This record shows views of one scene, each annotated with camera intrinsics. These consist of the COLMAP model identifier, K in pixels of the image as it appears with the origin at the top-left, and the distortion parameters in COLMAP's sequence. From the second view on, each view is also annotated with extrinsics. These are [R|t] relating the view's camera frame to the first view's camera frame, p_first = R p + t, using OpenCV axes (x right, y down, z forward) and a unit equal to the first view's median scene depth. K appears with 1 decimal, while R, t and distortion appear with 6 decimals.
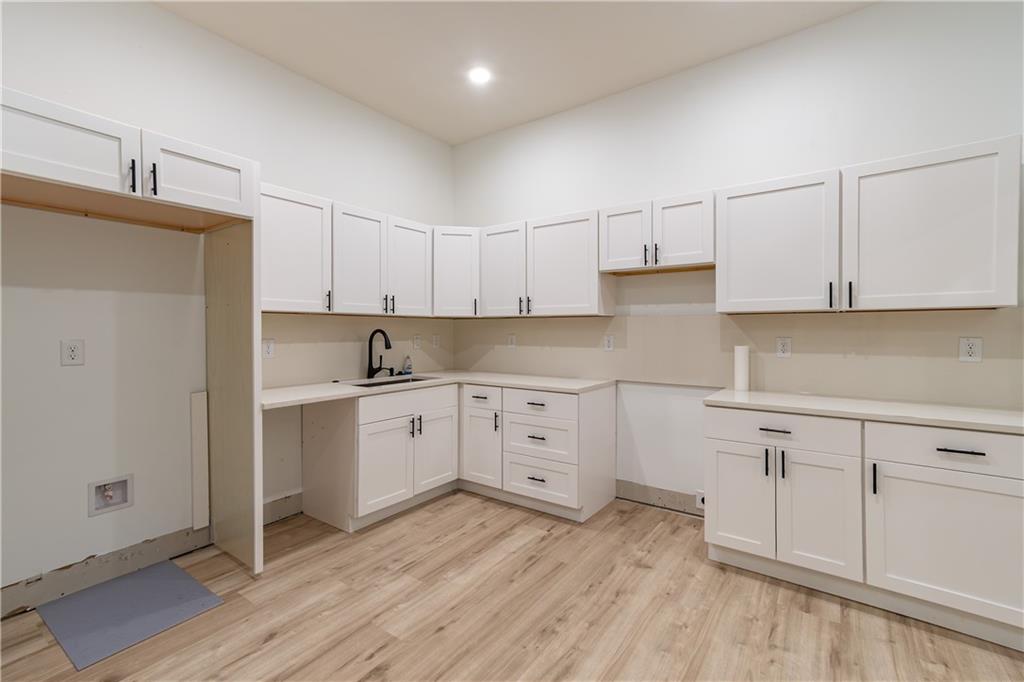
lens RADIAL K [[459.7, 0, 507.5], [0, 459.7, 335.6], [0, 0, 1]] dist [-0.000547, 0.018295]
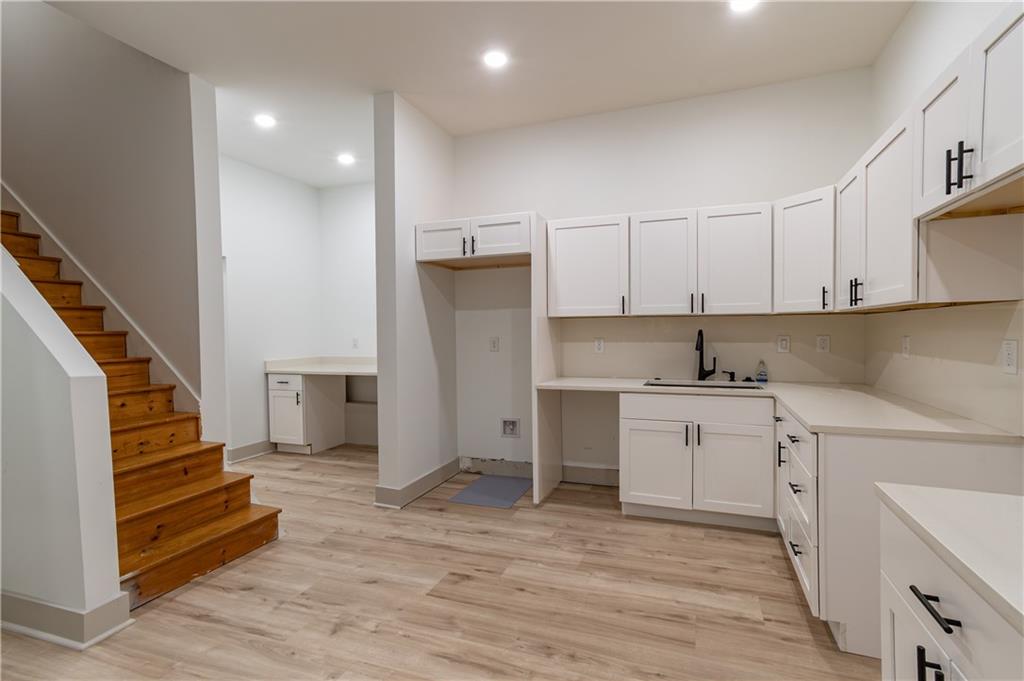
lens RADIAL K [[450.5, 0, 512.0], [0, 450.5, 340.5], [0, 0, 1]] dist [-0.002675, 0.019308]
pose [[0.305879, 0.018855, -0.951884, 0.640631], [-0.005706, 0.999822, 0.017971, -0.007371], [0.952053, -0.000066, 0.305933, 0.441672]]
